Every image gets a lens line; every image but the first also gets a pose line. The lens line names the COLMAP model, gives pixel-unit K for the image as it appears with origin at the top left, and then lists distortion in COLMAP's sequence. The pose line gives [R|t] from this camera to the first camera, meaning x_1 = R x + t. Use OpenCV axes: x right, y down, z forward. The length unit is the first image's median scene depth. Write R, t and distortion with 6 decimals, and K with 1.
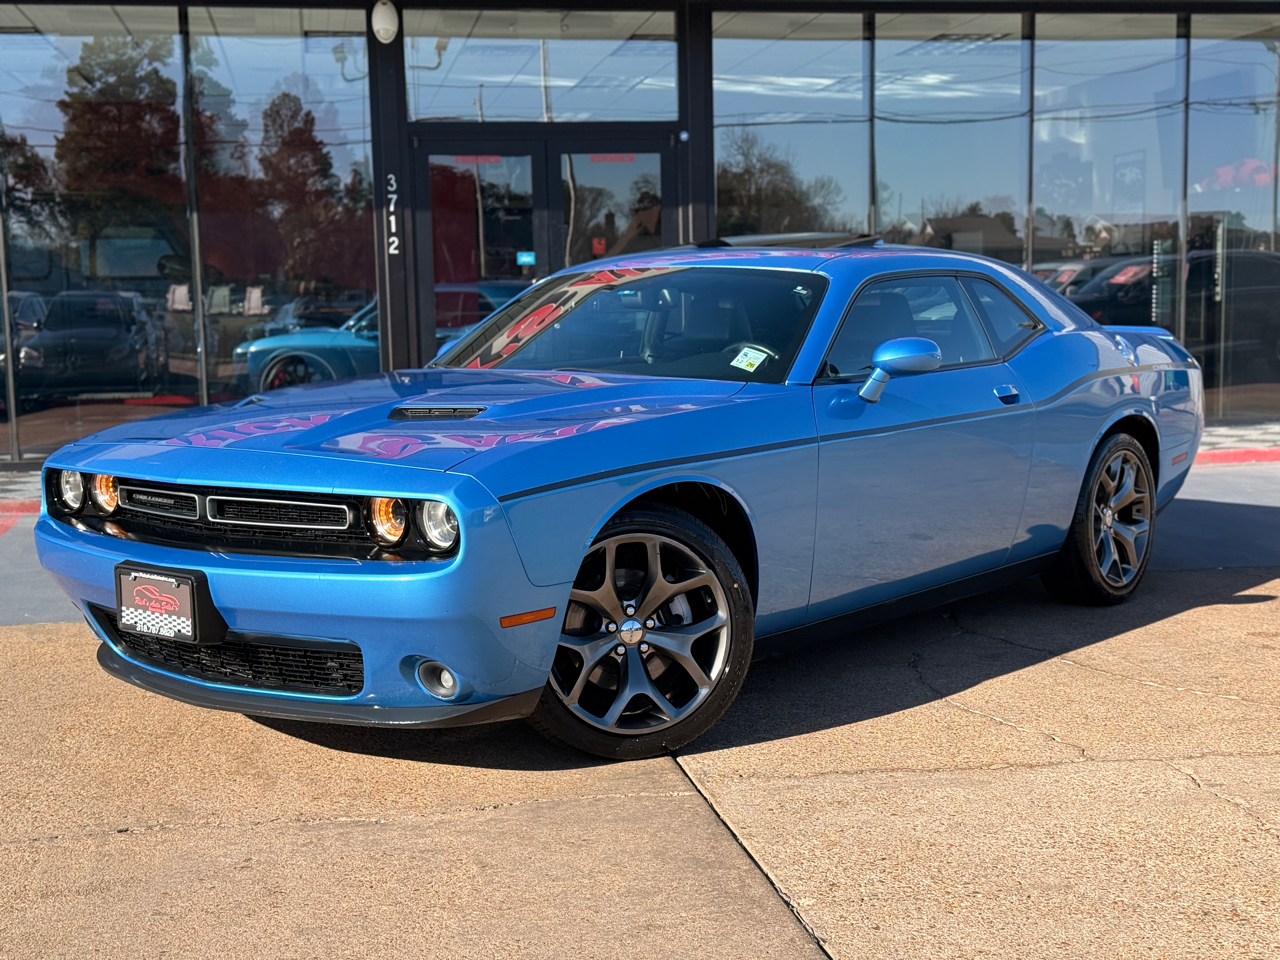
lens RADIAL K [[1735.2, 0, 640.0], [0, 1735.2, 480.0], [0, 0, 1]] dist [0.183164, -0.434297]
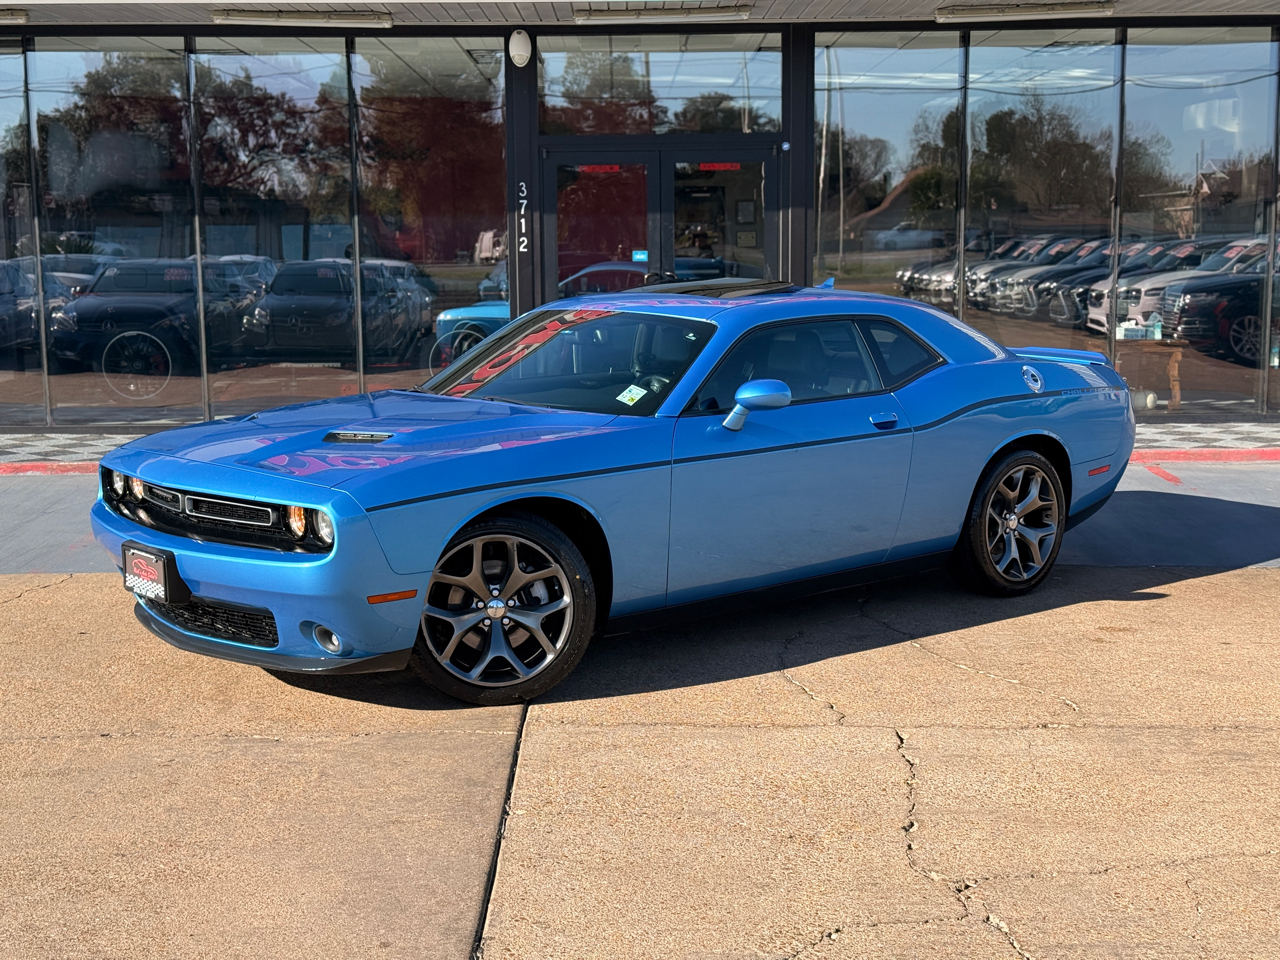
lens RADIAL K [[1735.2, 0, 640.0], [0, 1735.2, 480.0], [0, 0, 1]] dist [0.183164, -0.434297]
pose [[0.984967, 0.035324, -0.169091, 0.316521], [-0.029397, 0.998867, 0.037430, -0.061471], [0.170222, -0.031897, 0.984889, -0.269194]]
